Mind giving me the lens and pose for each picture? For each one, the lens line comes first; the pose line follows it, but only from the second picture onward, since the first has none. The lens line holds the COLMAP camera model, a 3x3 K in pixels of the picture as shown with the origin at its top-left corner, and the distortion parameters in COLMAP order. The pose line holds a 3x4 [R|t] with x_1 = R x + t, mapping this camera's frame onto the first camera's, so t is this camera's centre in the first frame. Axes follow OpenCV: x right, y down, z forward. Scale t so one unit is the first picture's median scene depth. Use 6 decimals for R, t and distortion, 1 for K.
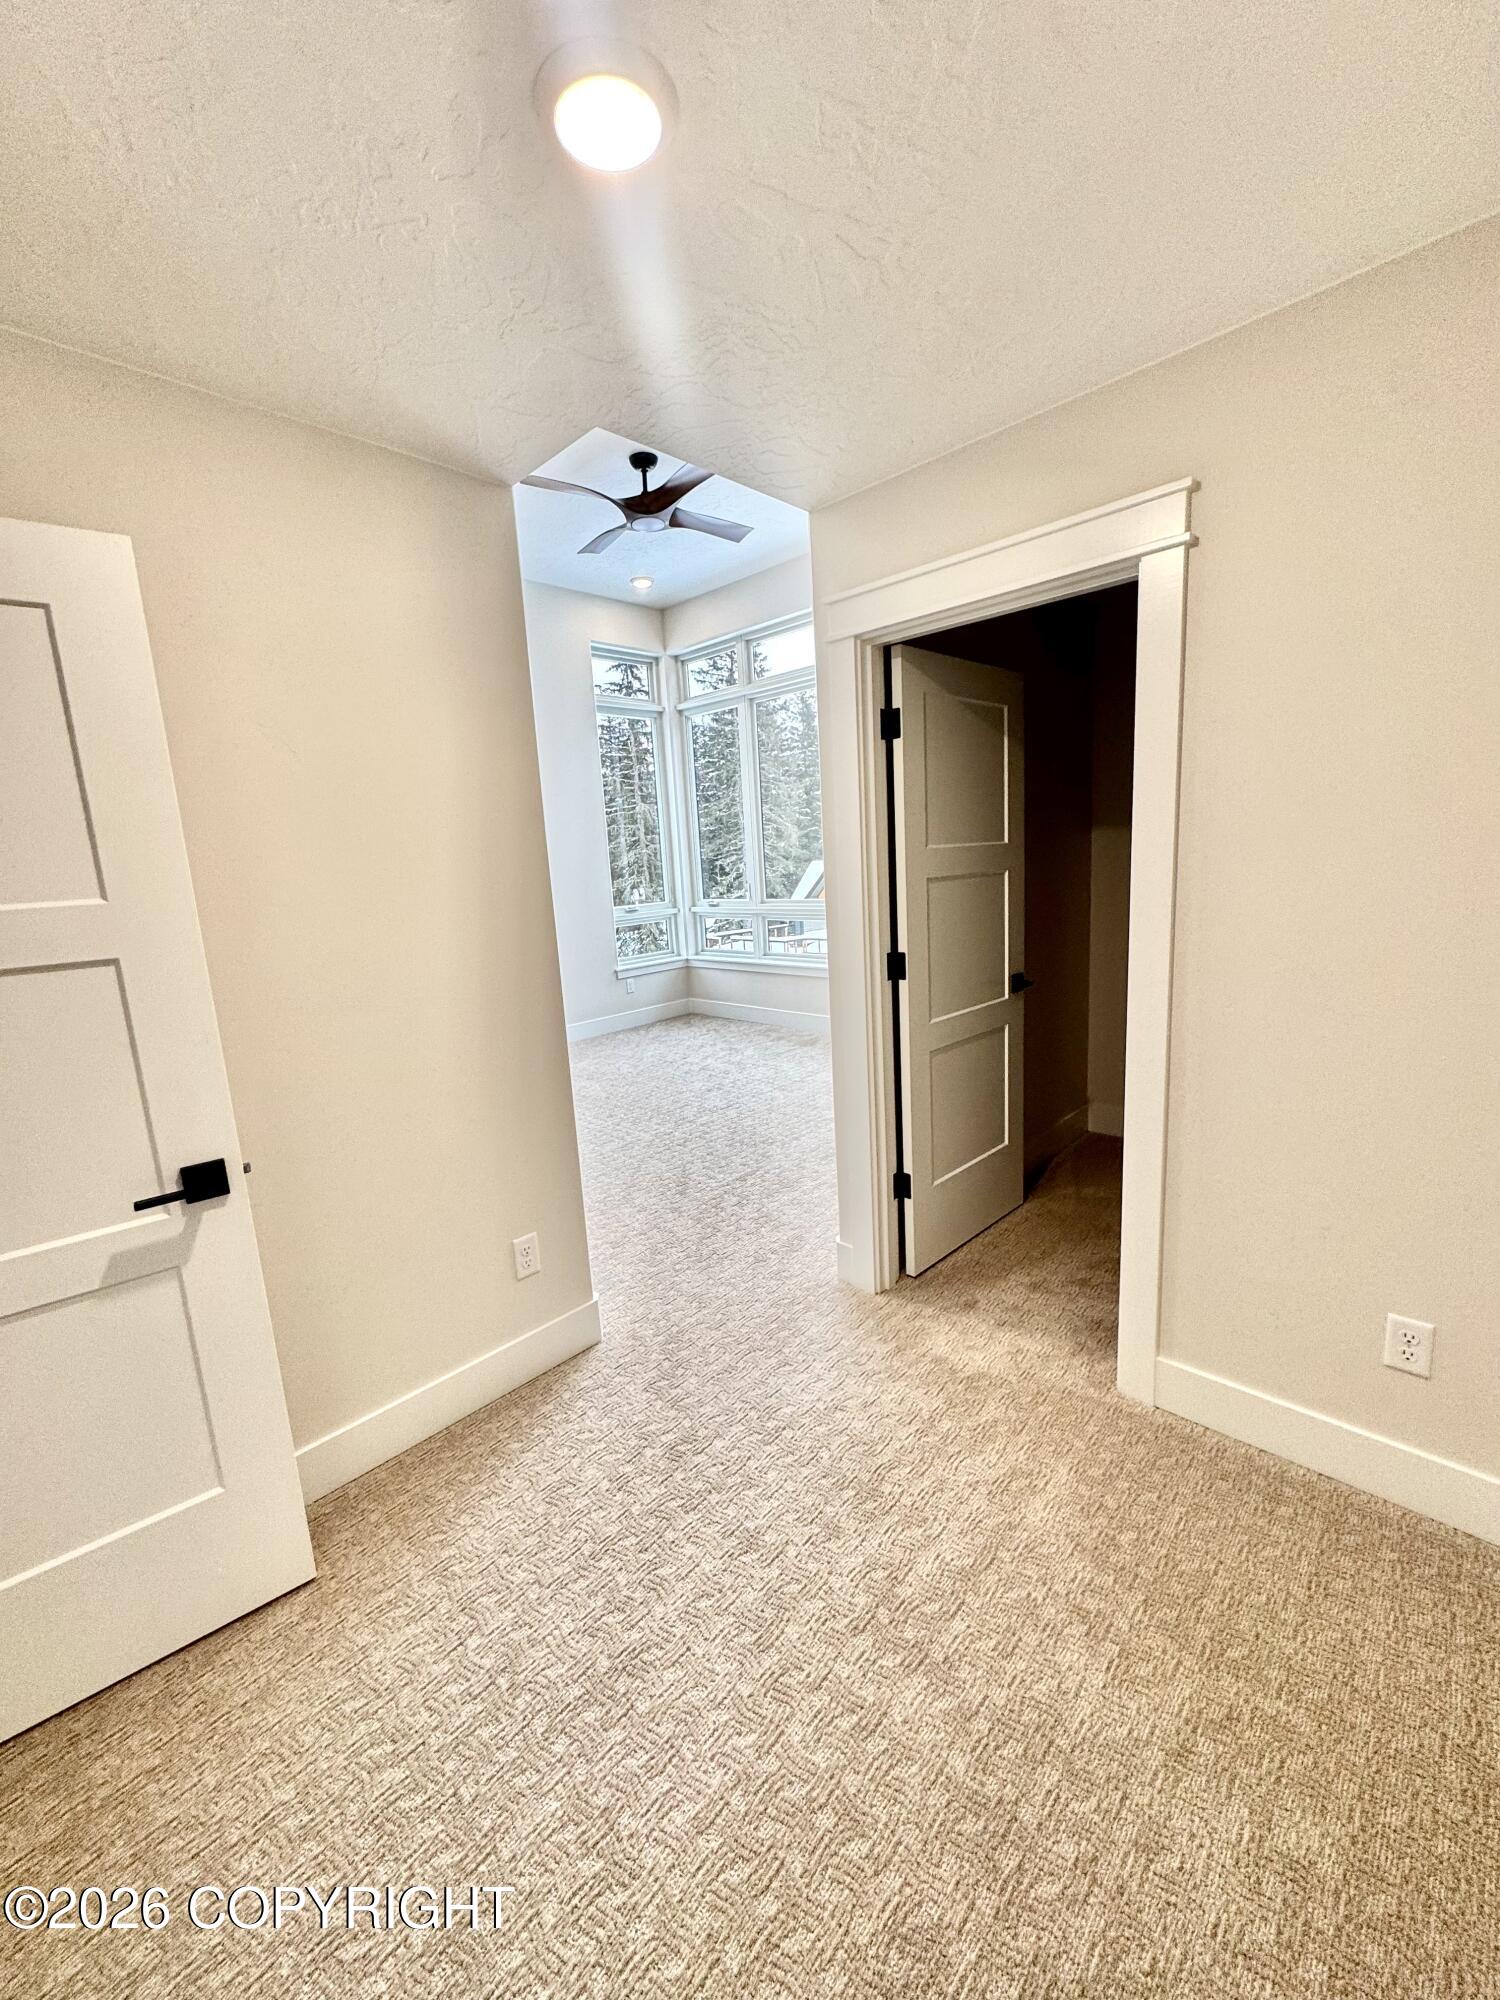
lens RADIAL K [[796.9, 0, 750.2], [0, 796.9, 1000.9], [0, 0, 1]] dist [-0.001661, -0.000093]
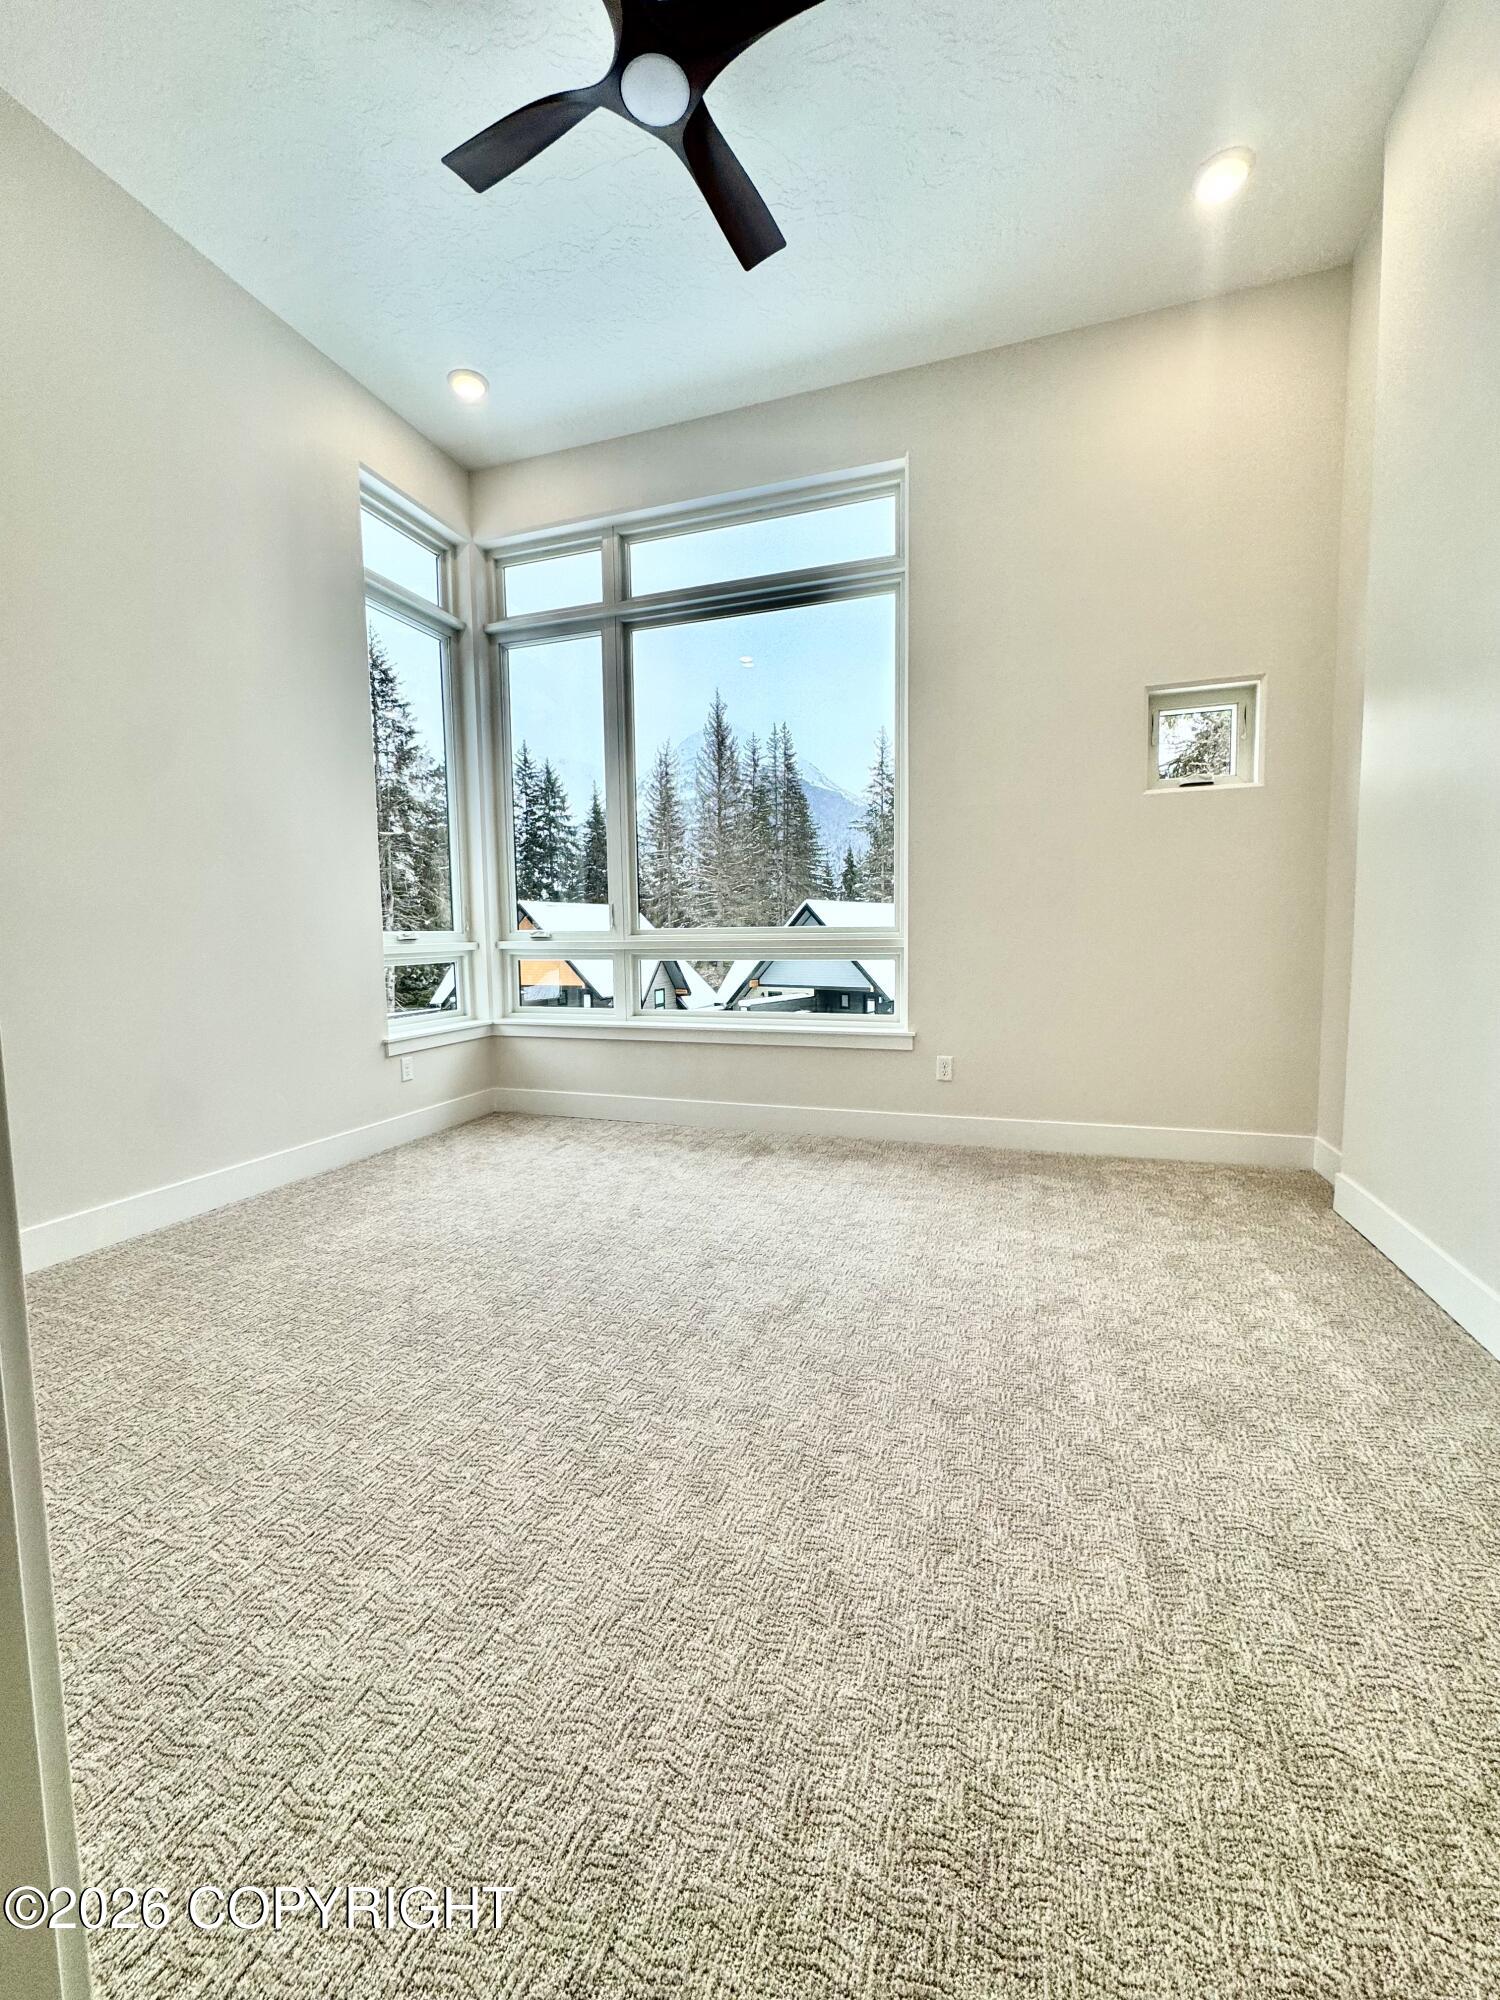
lens RADIAL K [[796.9, 0, 752.1], [0, 796.9, 999.8], [0, 0, 1]] dist [-0.001661, -0.000093]
pose [[0.902936, 0.011313, 0.429627, -0.170633], [0.036426, 0.994042, -0.102731, 0.000154], [-0.428229, 0.108409, 0.897144, 0.370487]]
